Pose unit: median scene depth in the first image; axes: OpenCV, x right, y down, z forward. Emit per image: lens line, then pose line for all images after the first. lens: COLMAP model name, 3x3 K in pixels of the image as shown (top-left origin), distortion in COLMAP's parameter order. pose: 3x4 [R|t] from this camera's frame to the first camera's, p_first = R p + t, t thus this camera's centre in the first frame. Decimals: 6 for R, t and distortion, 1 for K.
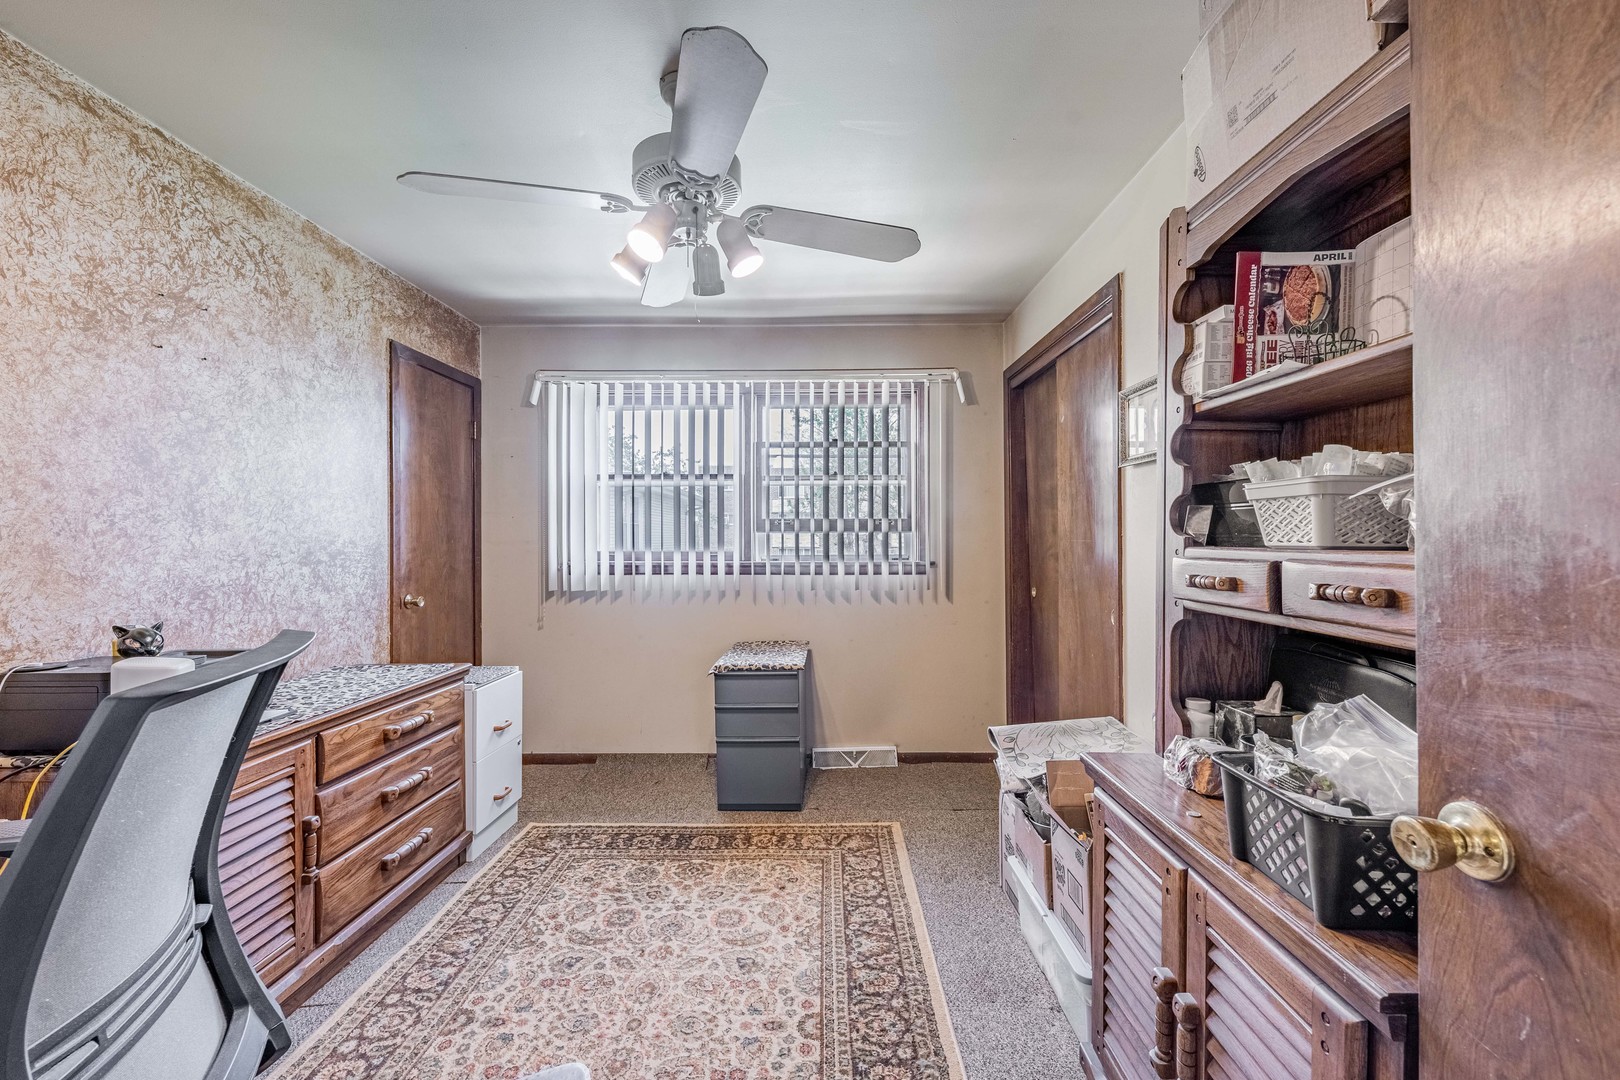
lens RADIAL K [[668.9, 0, 814.7], [0, 668.9, 515.4], [0, 0, 1]] dist [0.002258, 0.000224]
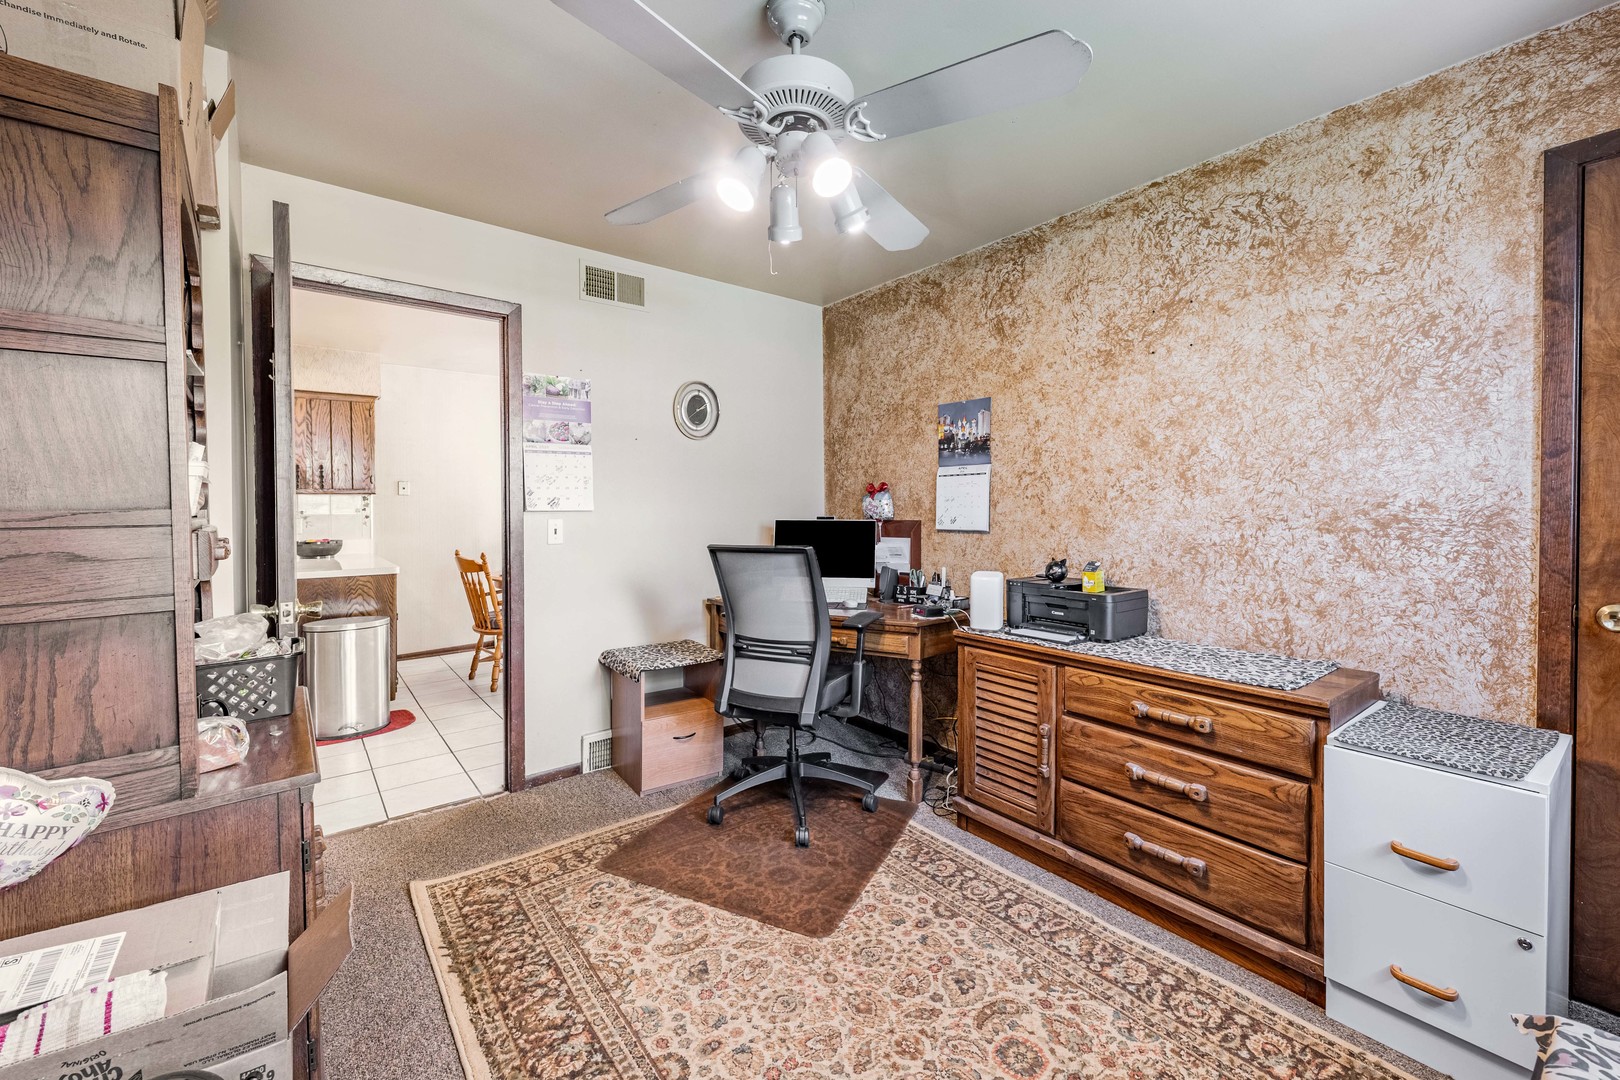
lens RADIAL K [[668.9, 0, 814.7], [0, 668.9, 515.4], [0, 0, 1]] dist [0.002258, 0.000224]
pose [[-0.788862, 0.009283, -0.614501, 0.294696], [0.024348, 0.999573, -0.016157, 0.058840], [0.614088, -0.027708, -0.788751, 1.458156]]
